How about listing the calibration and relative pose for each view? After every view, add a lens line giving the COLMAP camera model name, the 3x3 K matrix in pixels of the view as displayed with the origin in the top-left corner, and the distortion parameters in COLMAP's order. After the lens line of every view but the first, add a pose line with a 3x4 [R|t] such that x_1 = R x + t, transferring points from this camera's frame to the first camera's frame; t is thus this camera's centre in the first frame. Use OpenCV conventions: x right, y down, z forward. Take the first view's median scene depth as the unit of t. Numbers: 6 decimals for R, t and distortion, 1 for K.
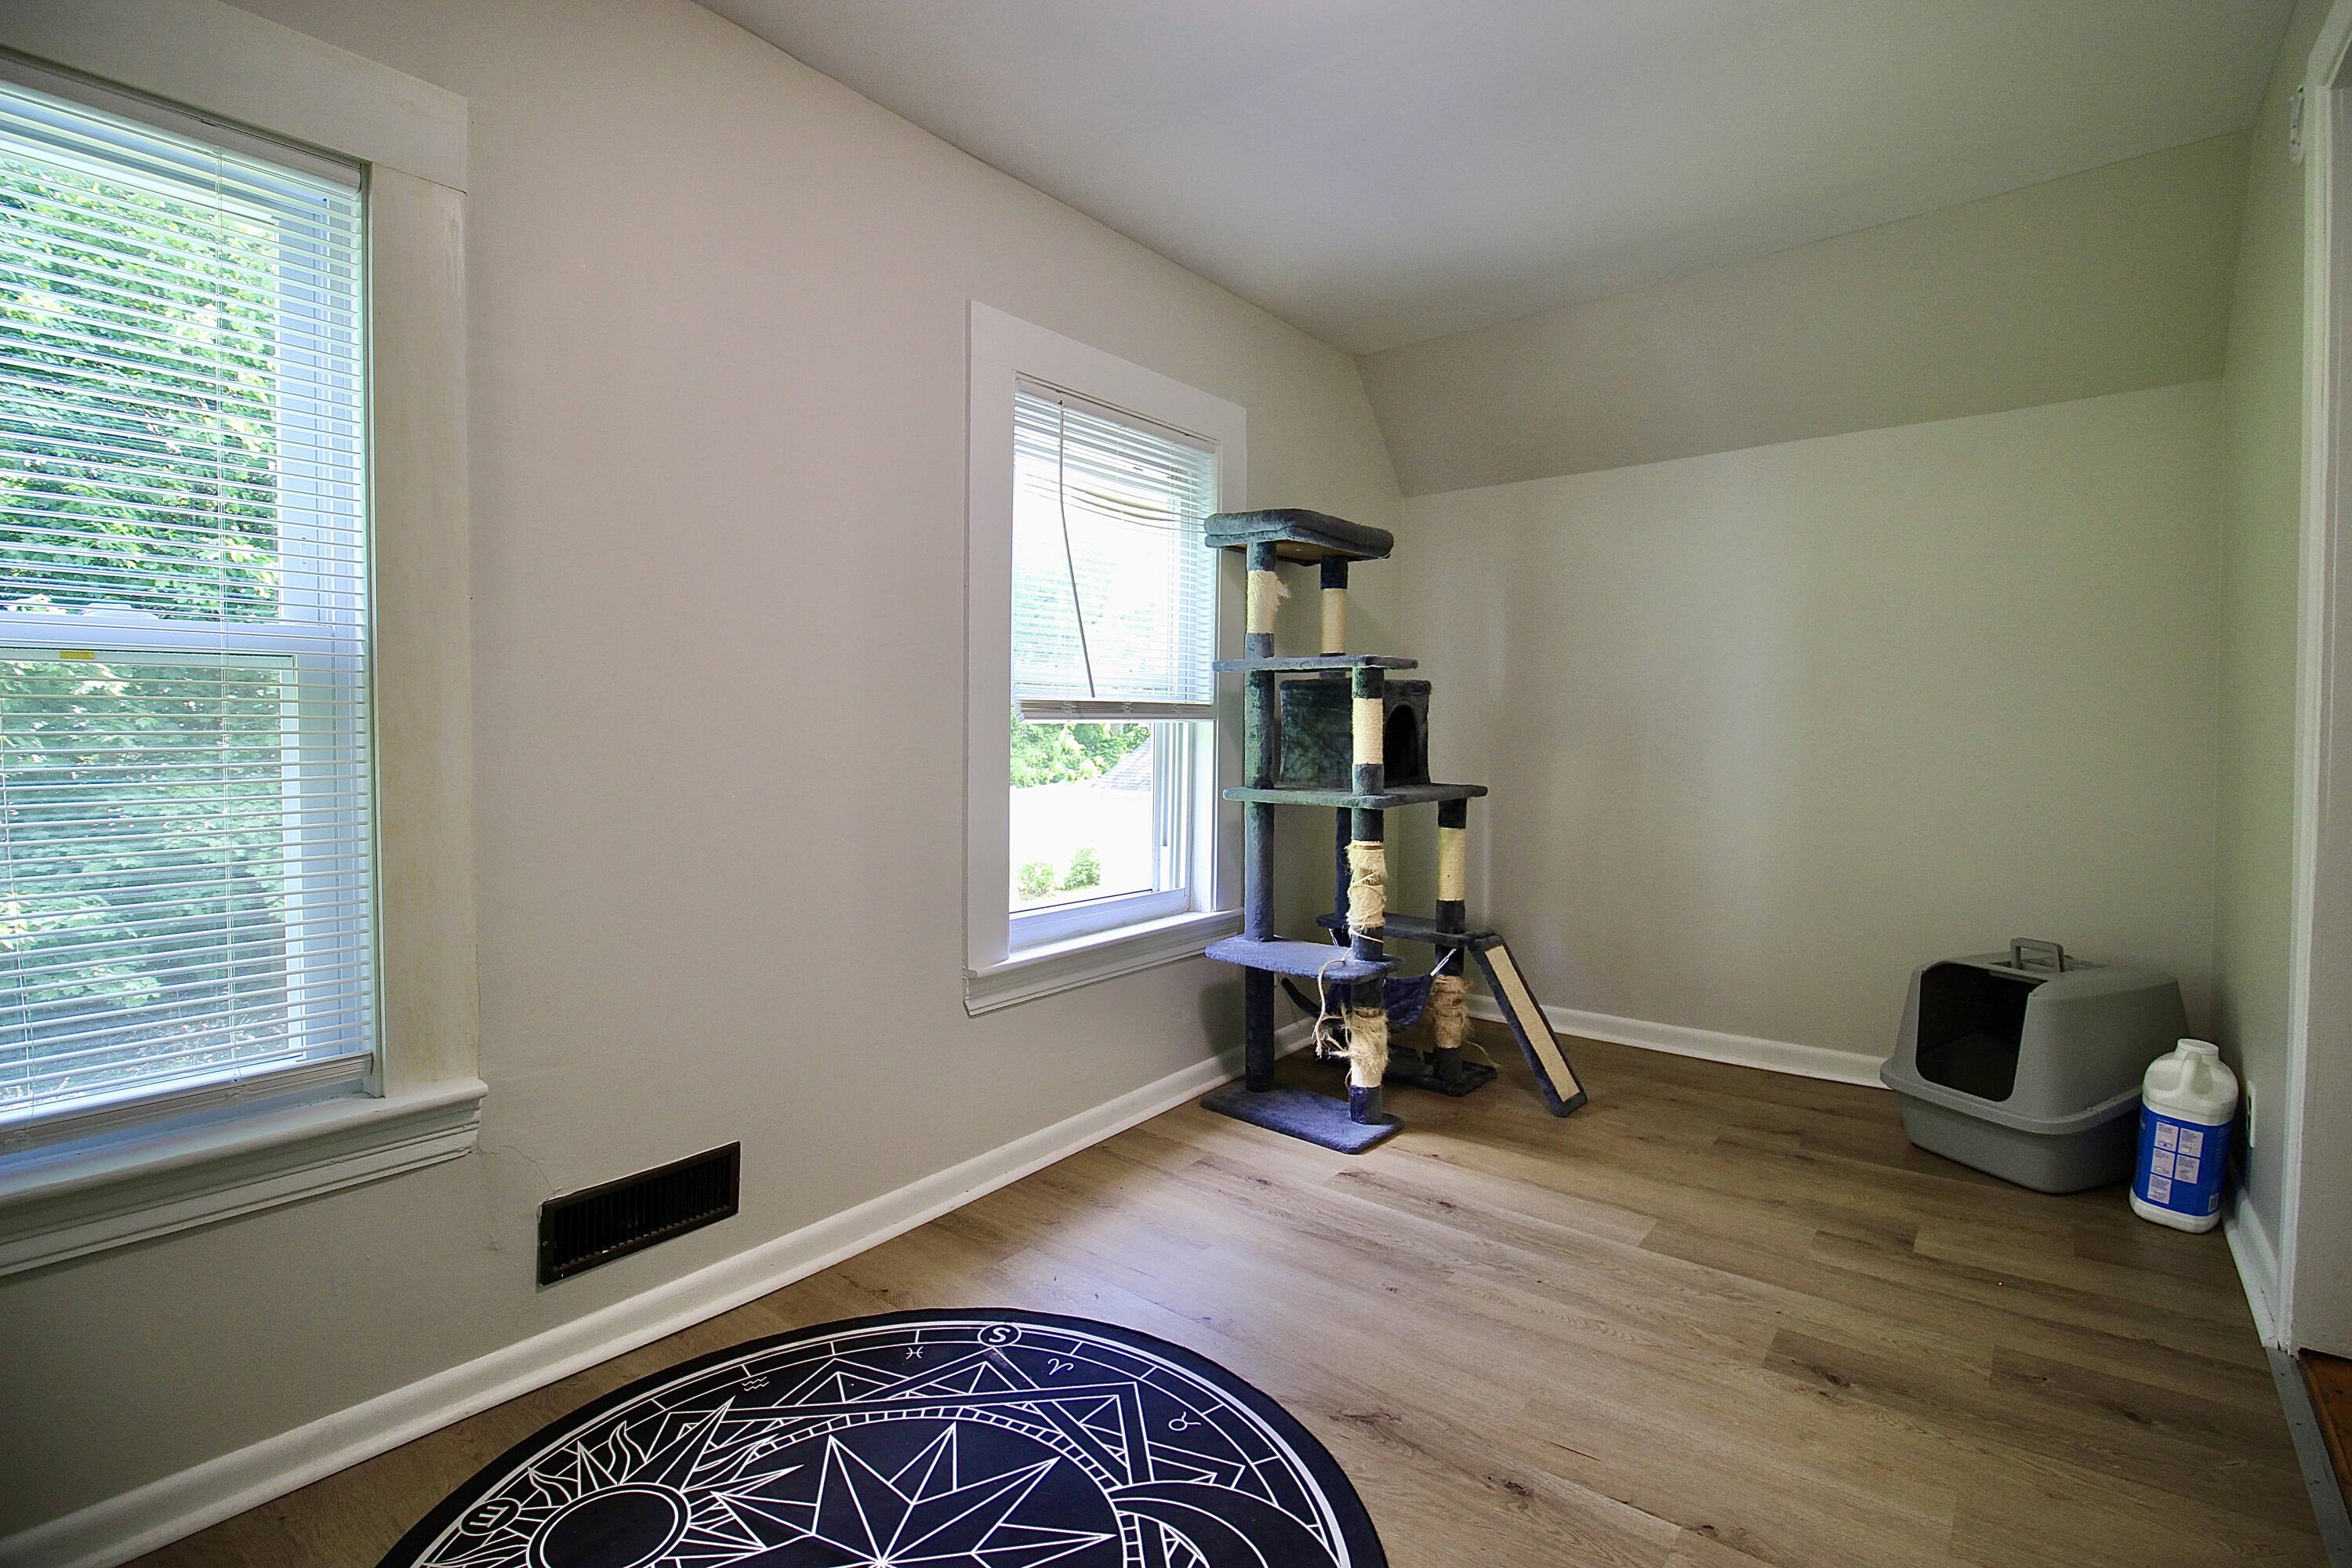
lens RADIAL K [[1090.7, 0, 1174.4], [0, 1090.7, 725.9], [0, 0, 1]] dist [0.001332, -0.012234]
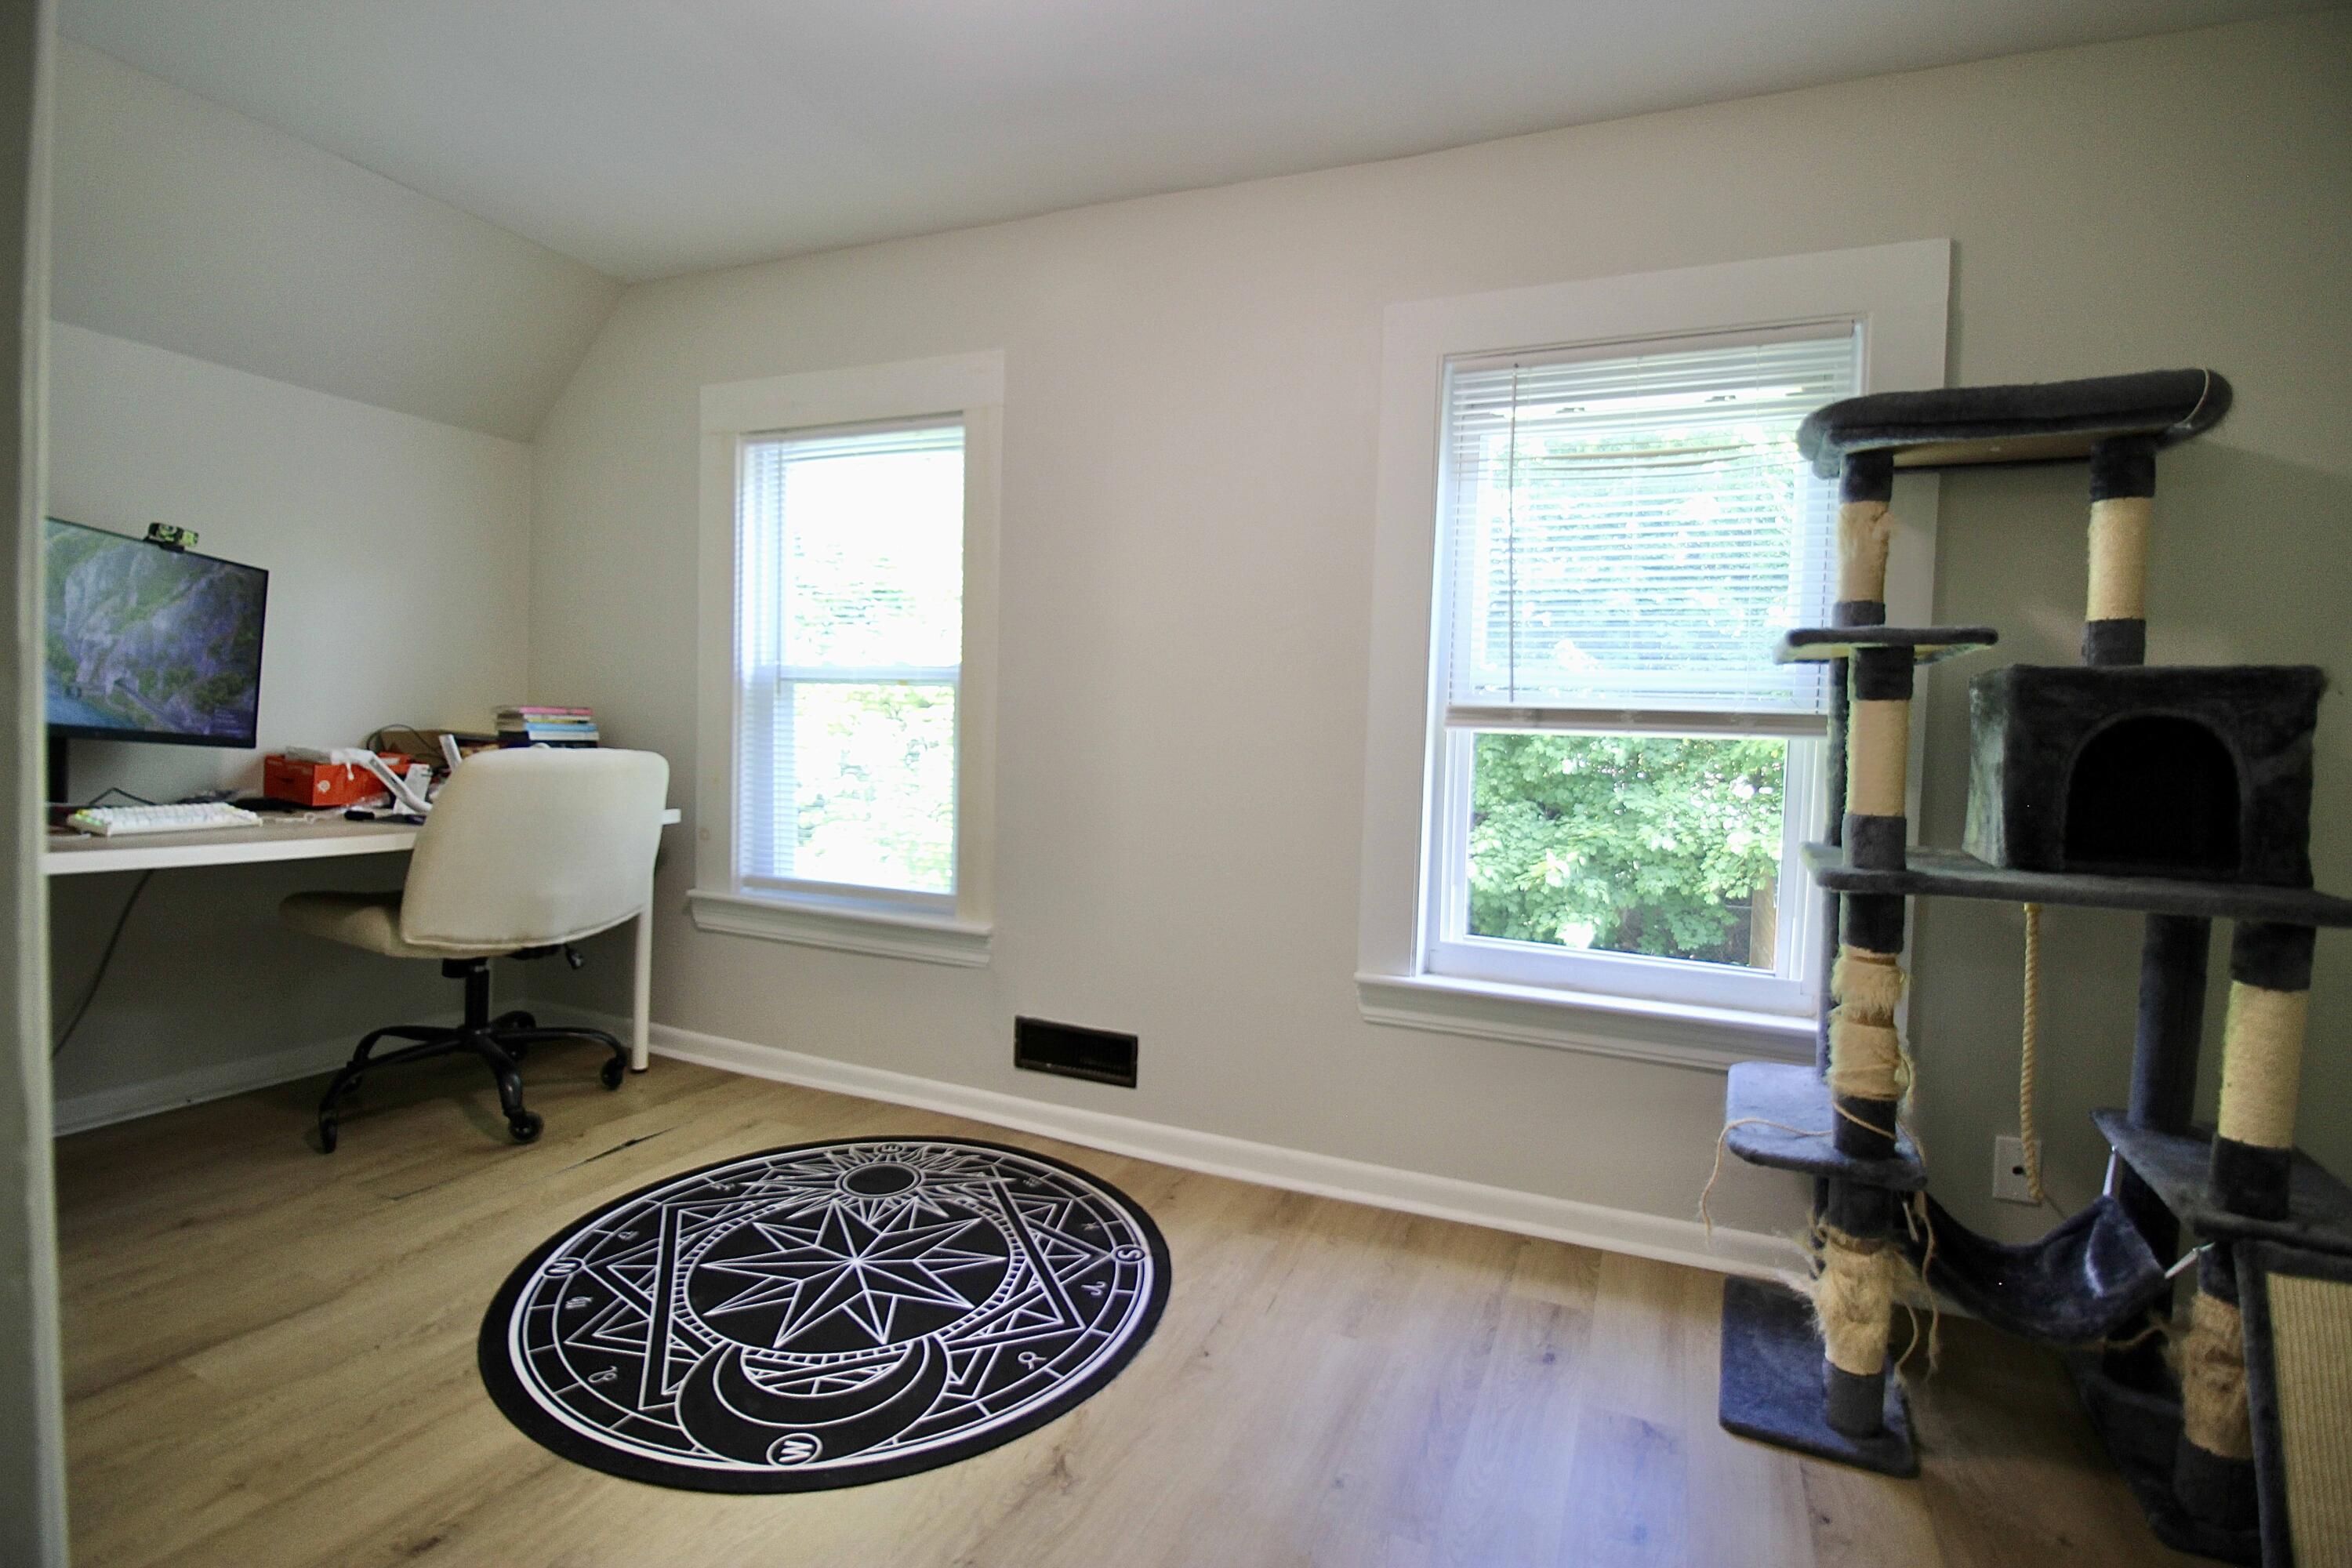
lens RADIAL K [[1090.7, 0, 1174.4], [0, 1090.7, 725.9], [0, 0, 1]] dist [0.001332, -0.012234]
pose [[0.263927, 0.013078, -0.964454, 1.029253], [-0.036373, 0.999332, 0.003597, -0.001602], [0.963856, 0.034131, 0.264227, 0.785596]]
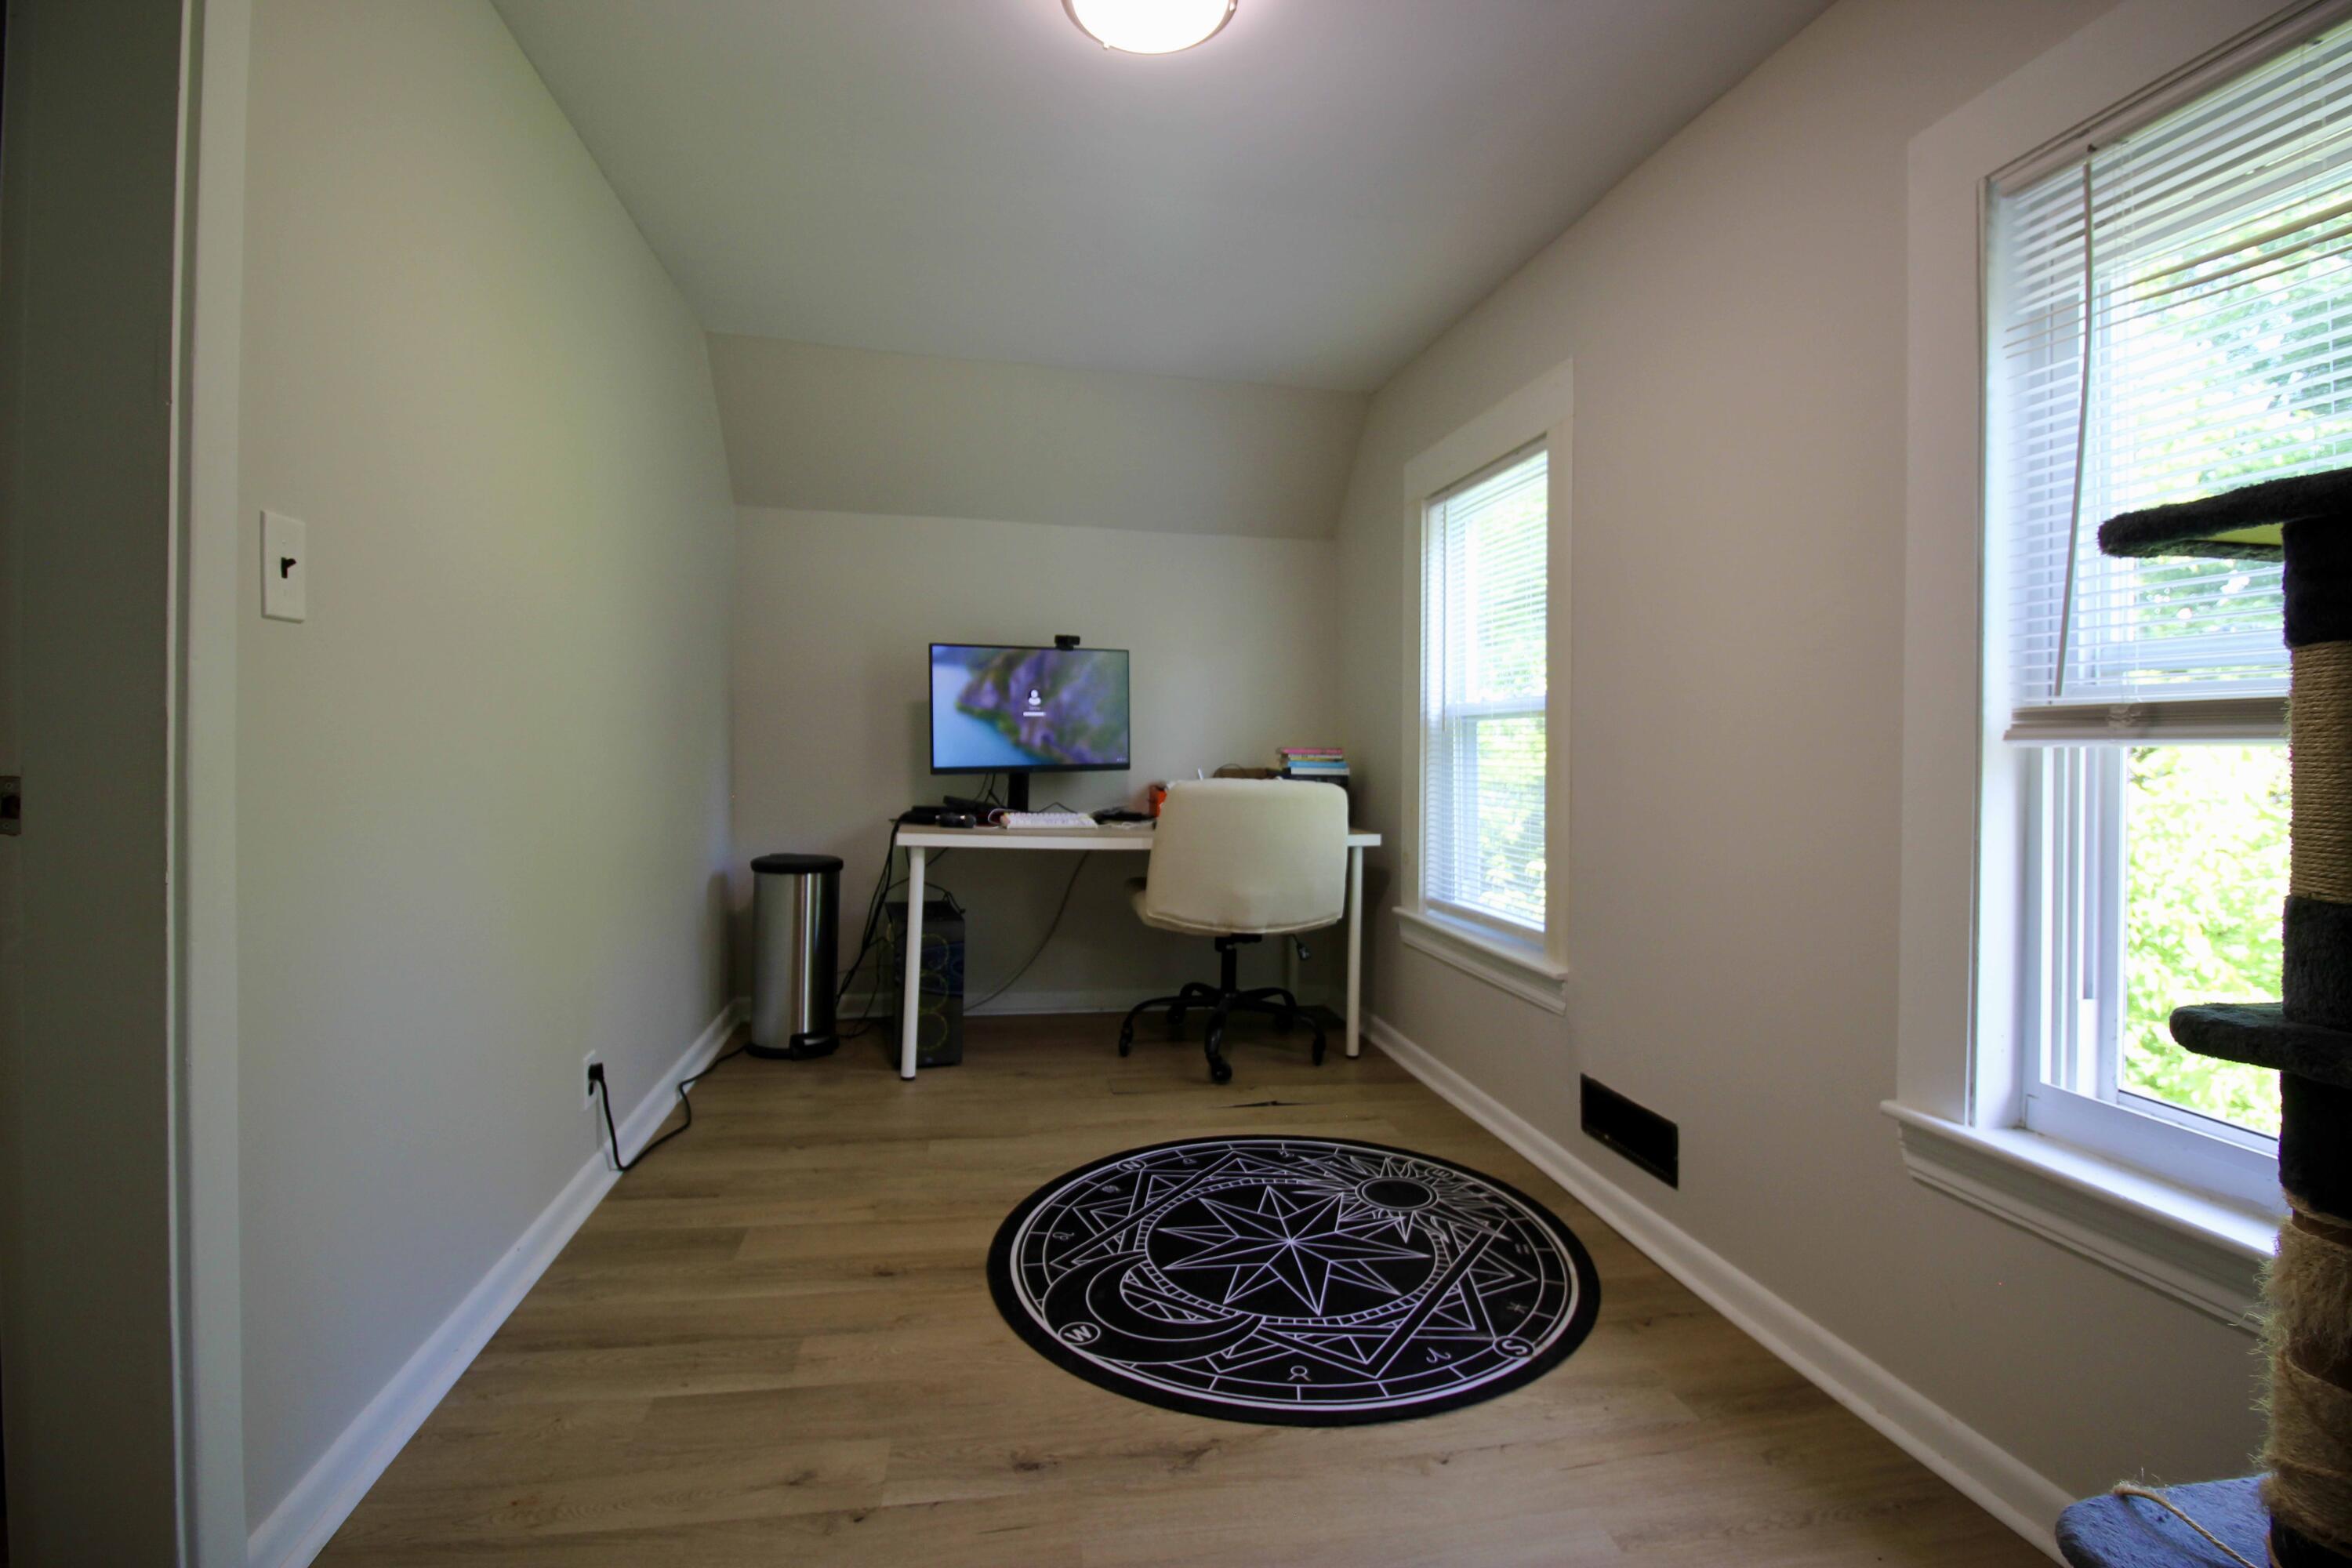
lens RADIAL K [[1083.8, 0, 1197.1], [0, 1083.8, 716.4], [0, 0, 1]] dist [-0.000635, -0.000274]
pose [[-0.639568, -0.026430, -0.768280, 0.886060], [-0.013690, 0.999642, -0.022993, 0.000496], [0.768612, -0.004188, -0.639701, 1.540500]]
